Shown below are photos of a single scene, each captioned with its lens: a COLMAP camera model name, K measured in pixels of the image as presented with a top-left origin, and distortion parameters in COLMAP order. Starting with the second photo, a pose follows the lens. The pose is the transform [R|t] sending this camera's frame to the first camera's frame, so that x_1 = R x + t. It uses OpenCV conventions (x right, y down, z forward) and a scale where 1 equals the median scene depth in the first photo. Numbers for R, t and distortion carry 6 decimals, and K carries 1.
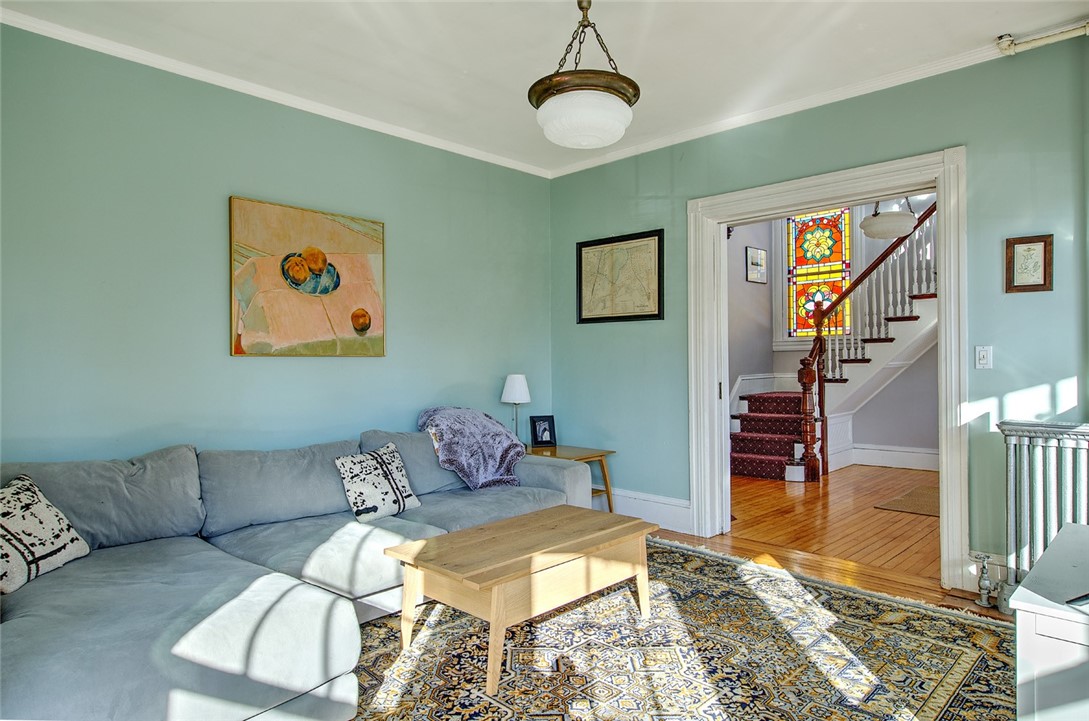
lens RADIAL K [[656.3, 0, 542.7], [0, 656.3, 360.9], [0, 0, 1]] dist [0.005847, 0.000391]
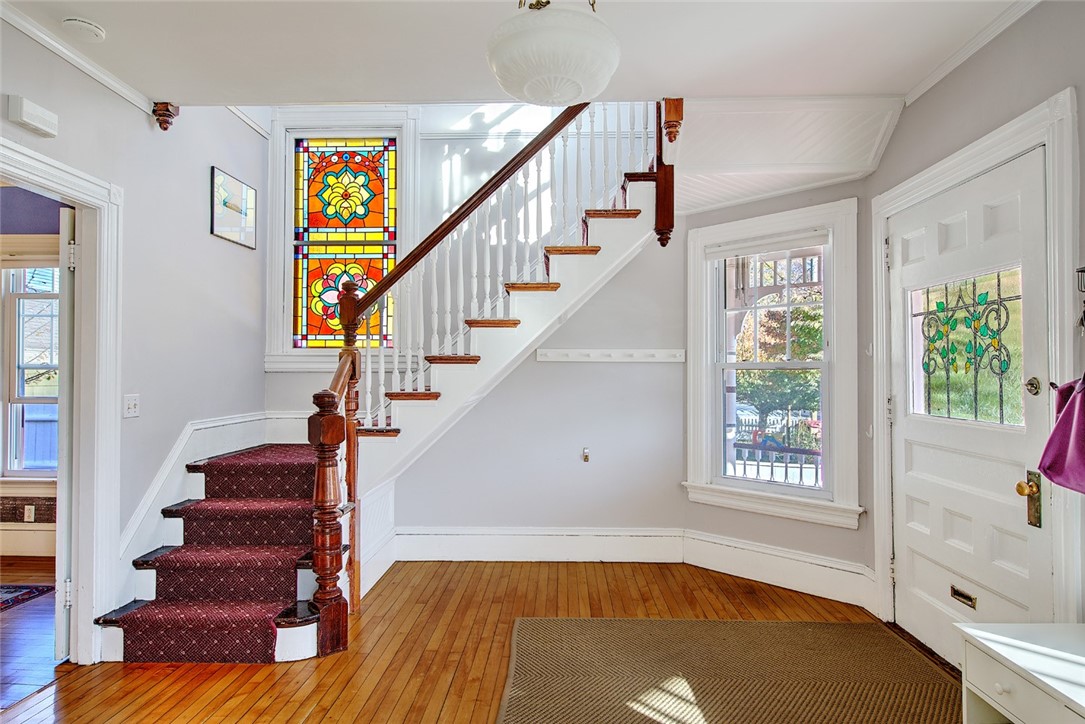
lens RADIAL K [[616.2, 0, 537.6], [0, 616.2, 364.3], [0, 0, 1]] dist [0.008496, -0.001031]
pose [[0.745926, 0.024454, 0.665579, 0.182916], [-0.016383, 0.999697, -0.018370, -0.015850], [-0.665827, 0.002798, 0.746101, 0.475262]]
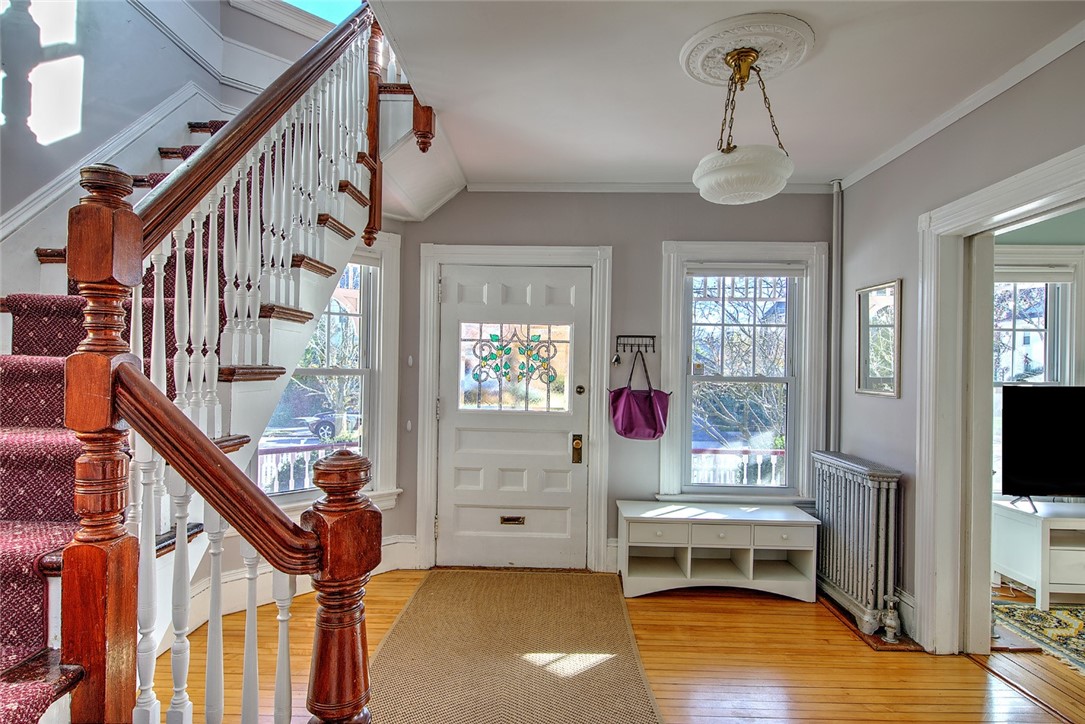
lens RADIAL K [[616.2, 0, 538.7], [0, 616.2, 362.7], [0, 0, 1]] dist [0.008496, -0.001031]
pose [[-0.685969, -0.001490, 0.727629, 0.169910], [-0.014668, 0.999823, -0.011781, -0.035281], [-0.727483, -0.018754, -0.685869, 1.028709]]
